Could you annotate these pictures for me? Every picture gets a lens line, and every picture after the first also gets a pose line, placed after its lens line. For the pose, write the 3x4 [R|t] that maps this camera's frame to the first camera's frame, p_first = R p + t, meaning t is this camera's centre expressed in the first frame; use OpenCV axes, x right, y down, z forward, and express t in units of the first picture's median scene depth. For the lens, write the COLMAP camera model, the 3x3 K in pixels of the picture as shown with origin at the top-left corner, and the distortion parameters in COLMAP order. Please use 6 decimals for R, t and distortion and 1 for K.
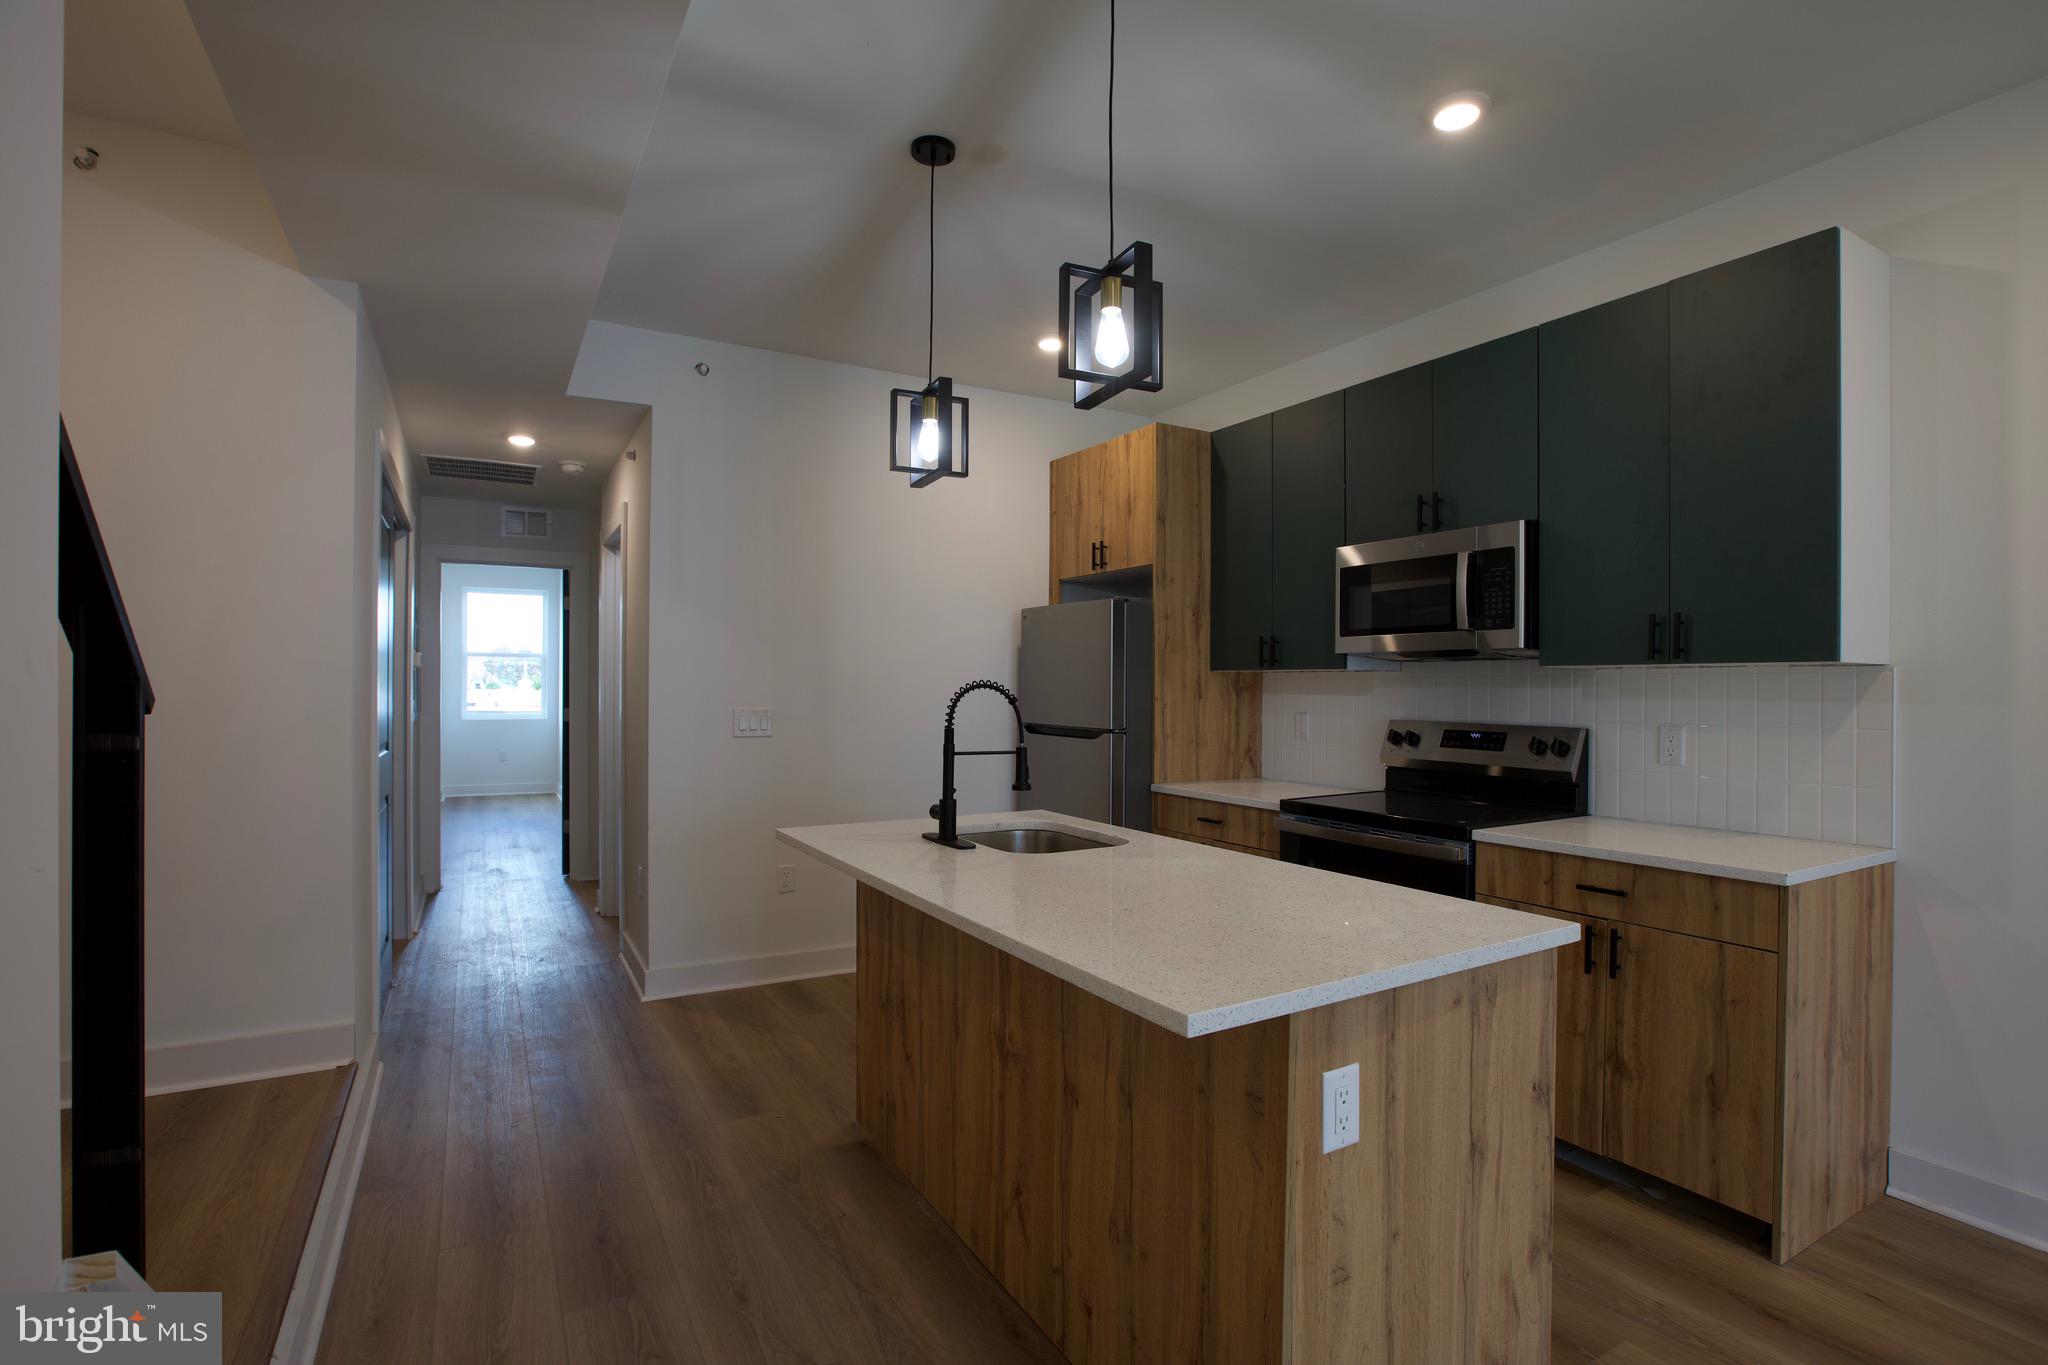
lens RADIAL K [[964.5, 0, 1024.0], [0, 964.5, 682.5], [0, 0, 1]] dist [-0.063295, 0.031869]
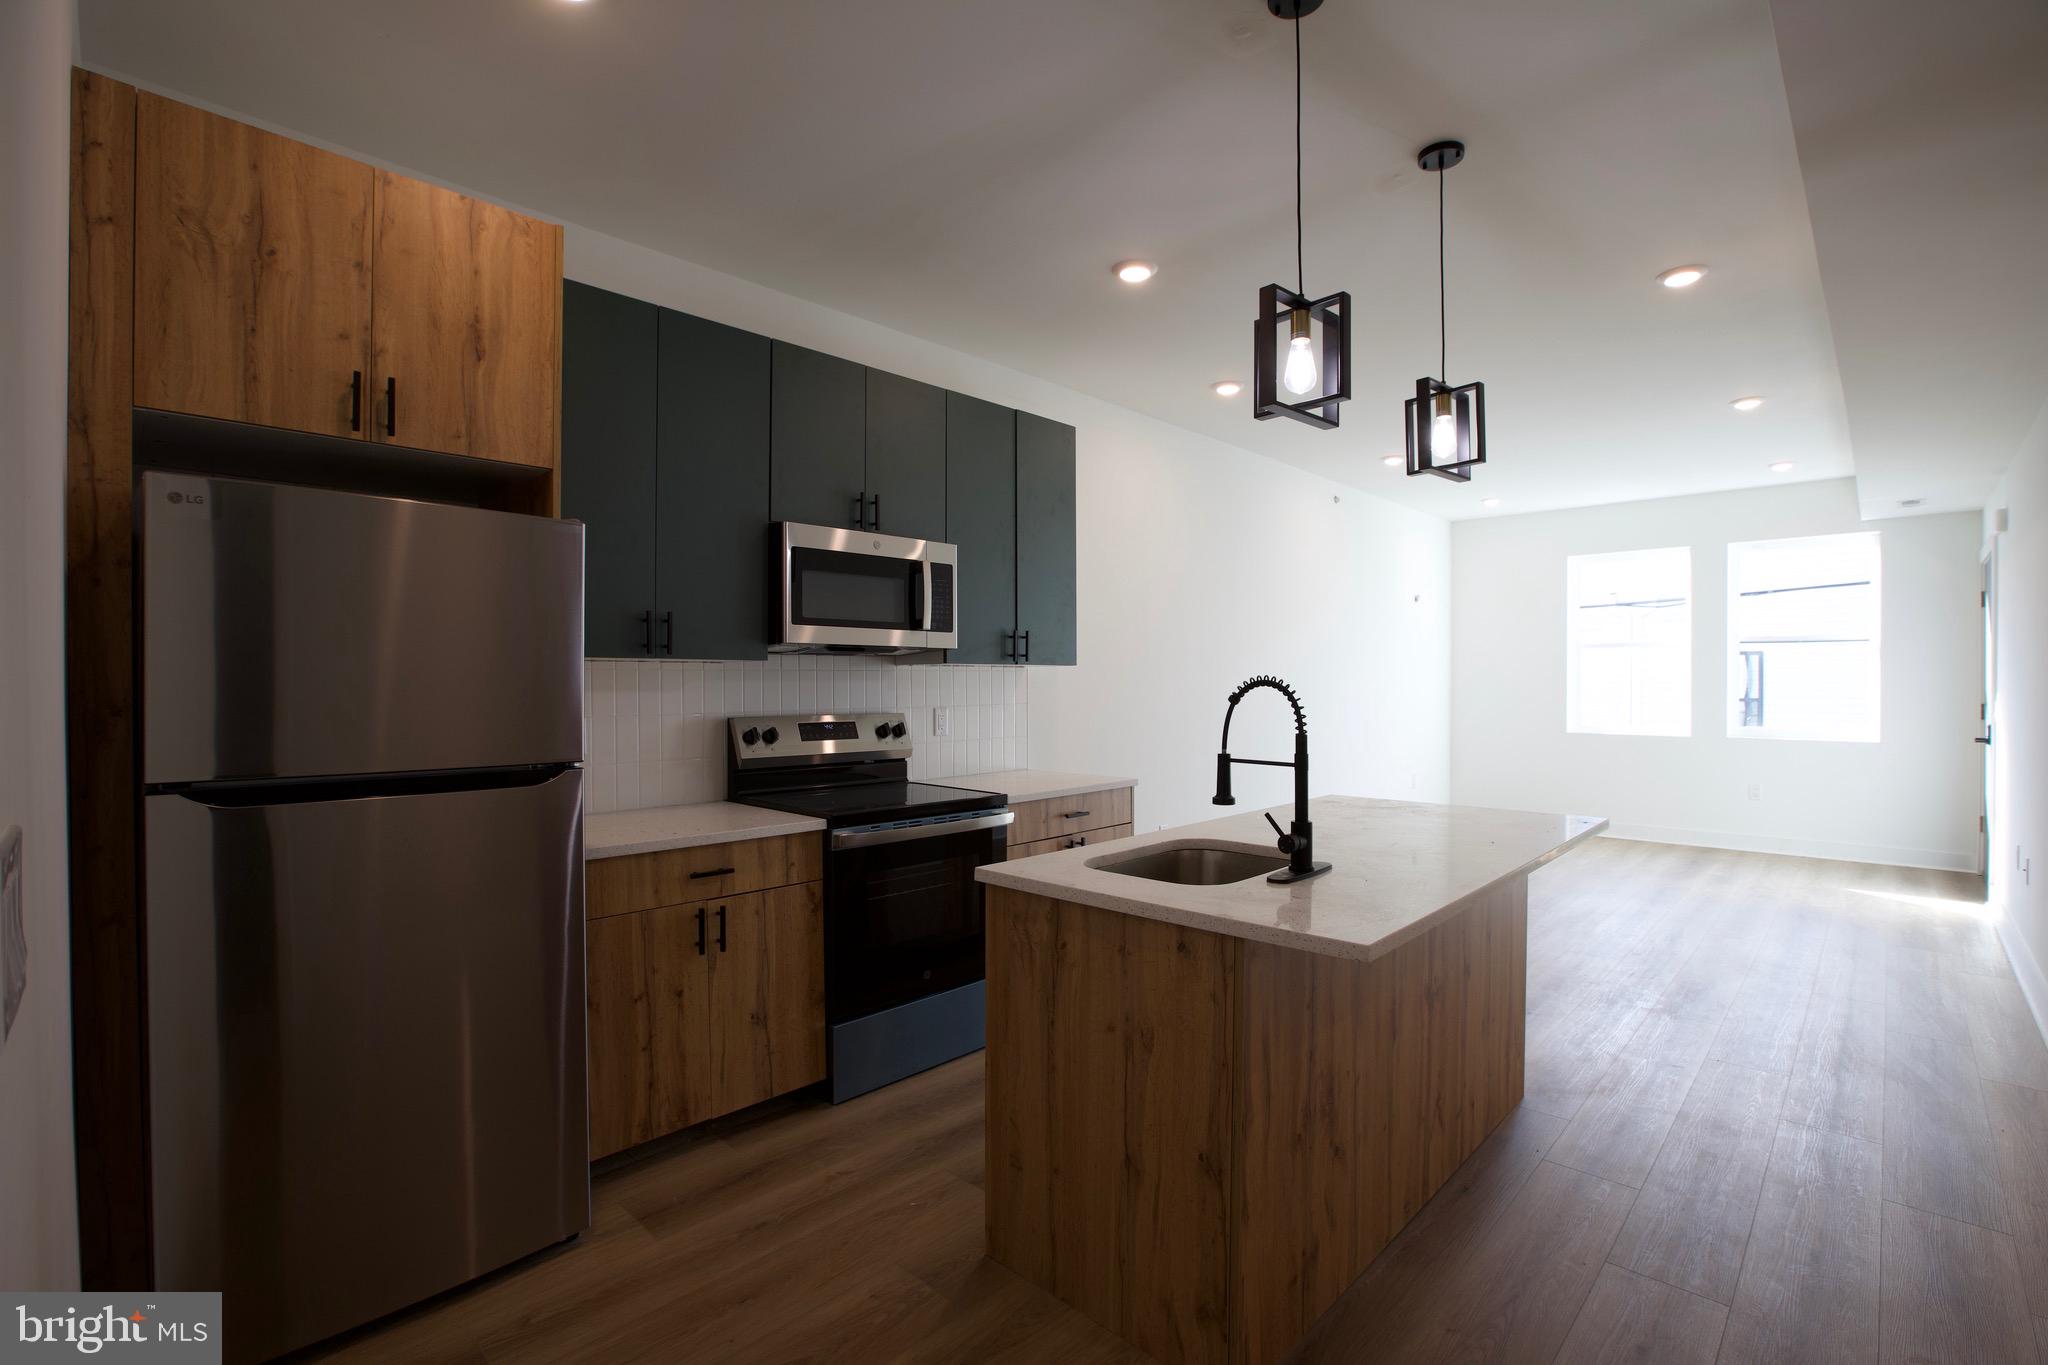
lens RADIAL K [[931.0, 0, 1022.8], [0, 931.0, 686.1], [0, 0, 1]] dist [-0.050328, 0.017662]
pose [[-0.278044, -0.011904, 0.960495, -0.737378], [-0.003999, 0.999929, 0.011235, -0.002067], [-0.960560, -0.000717, -0.278072, 1.388624]]
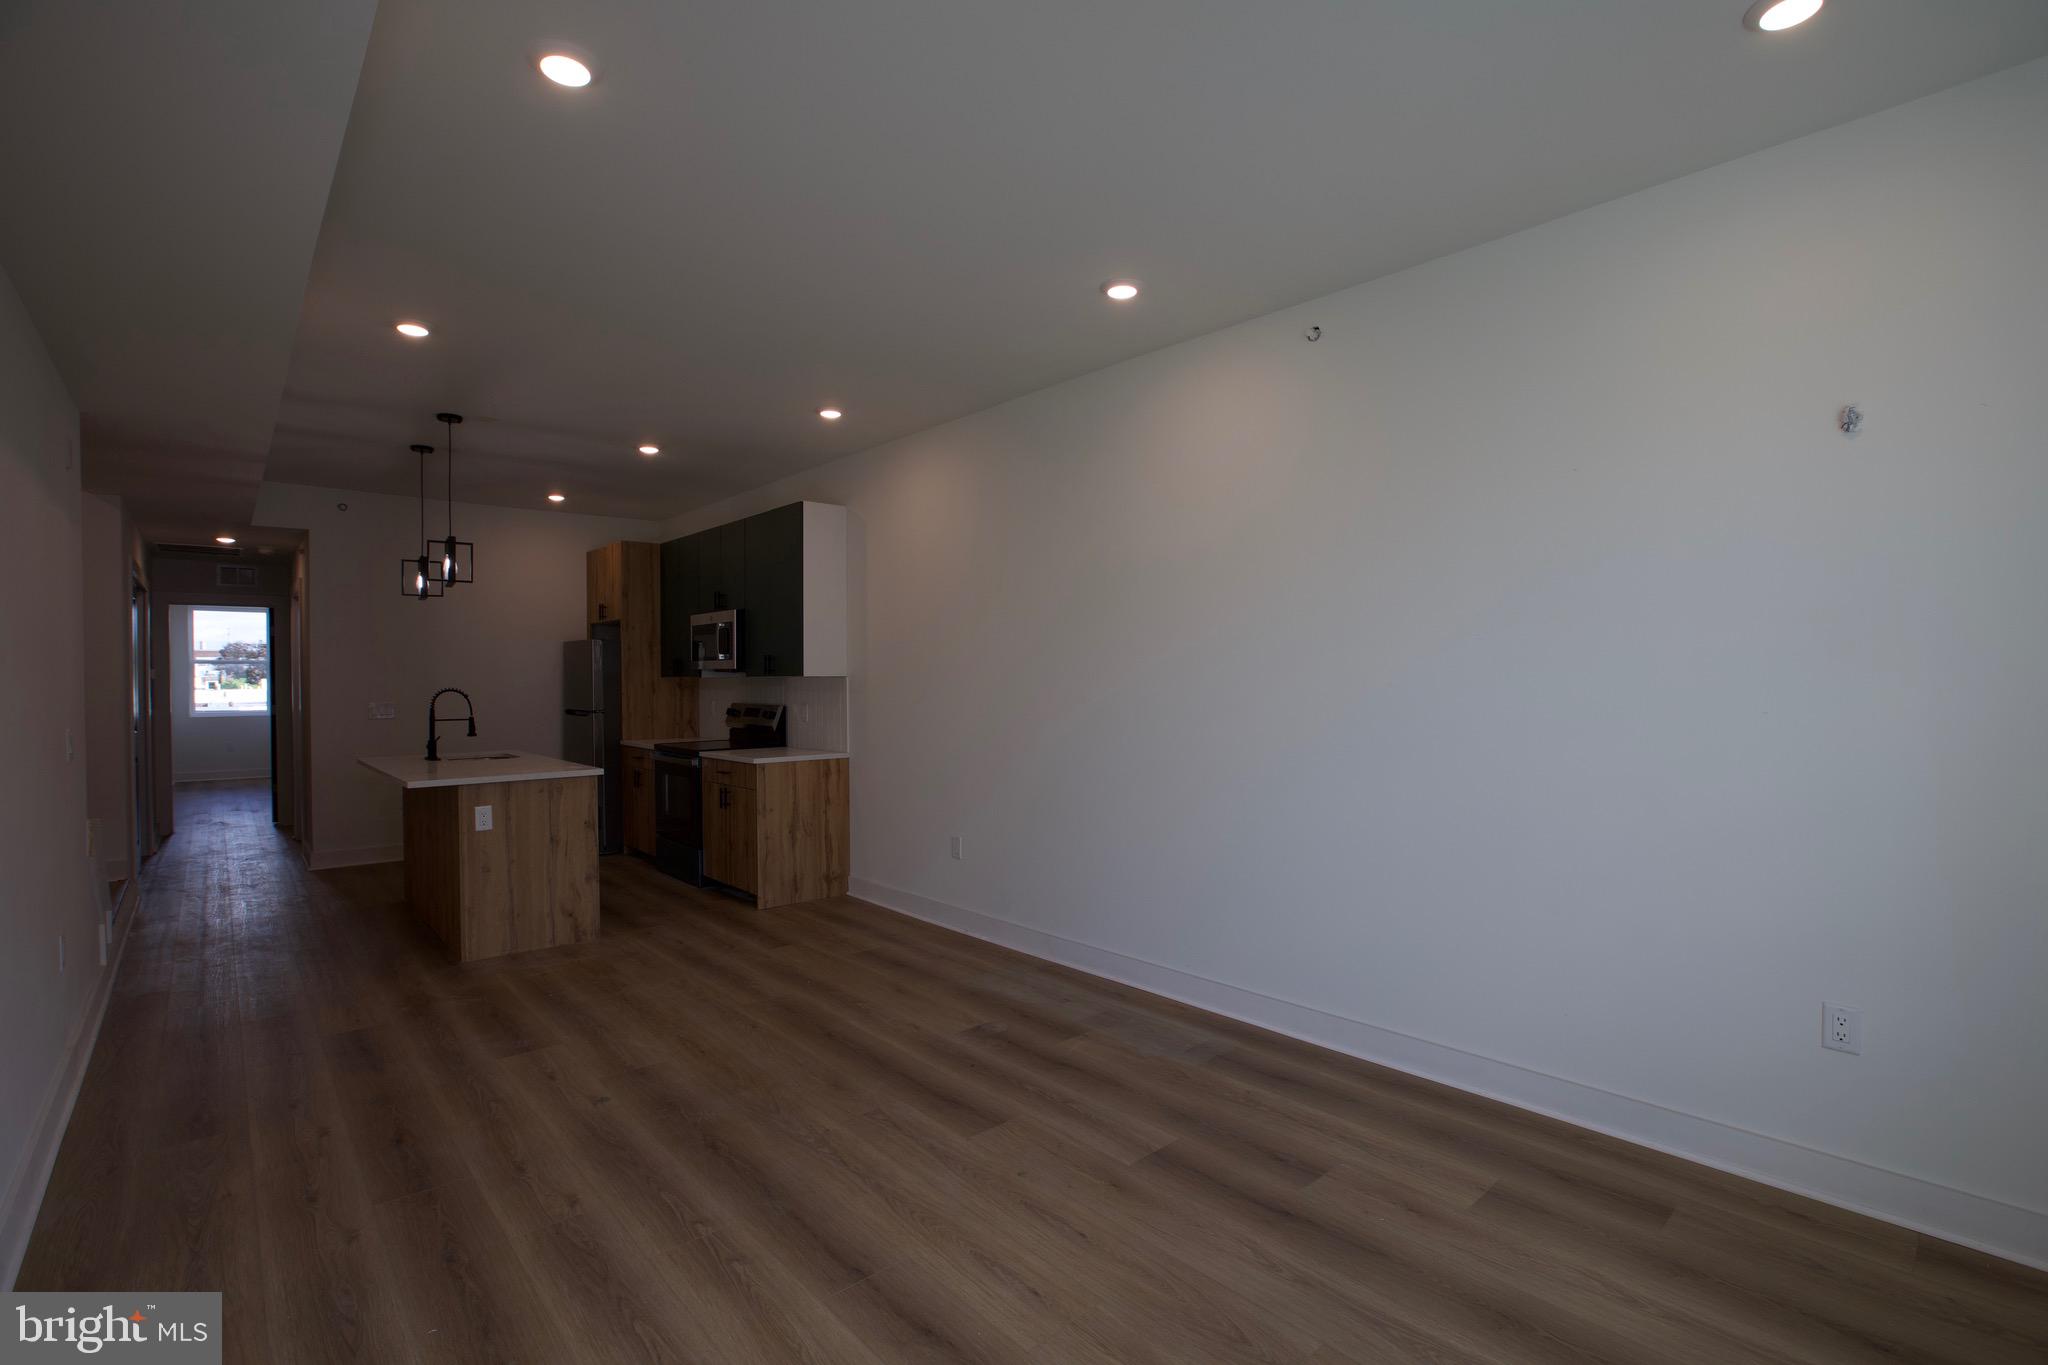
lens RADIAL K [[931.0, 0, 1022.8], [0, 931.0, 686.1], [0, 0, 1]] dist [-0.050328, 0.017662]
pose [[0.978355, -0.012737, 0.206540, 0.809991], [0.010031, 0.999850, 0.014146, -0.022857], [-0.206689, -0.011768, 0.978336, -1.344428]]
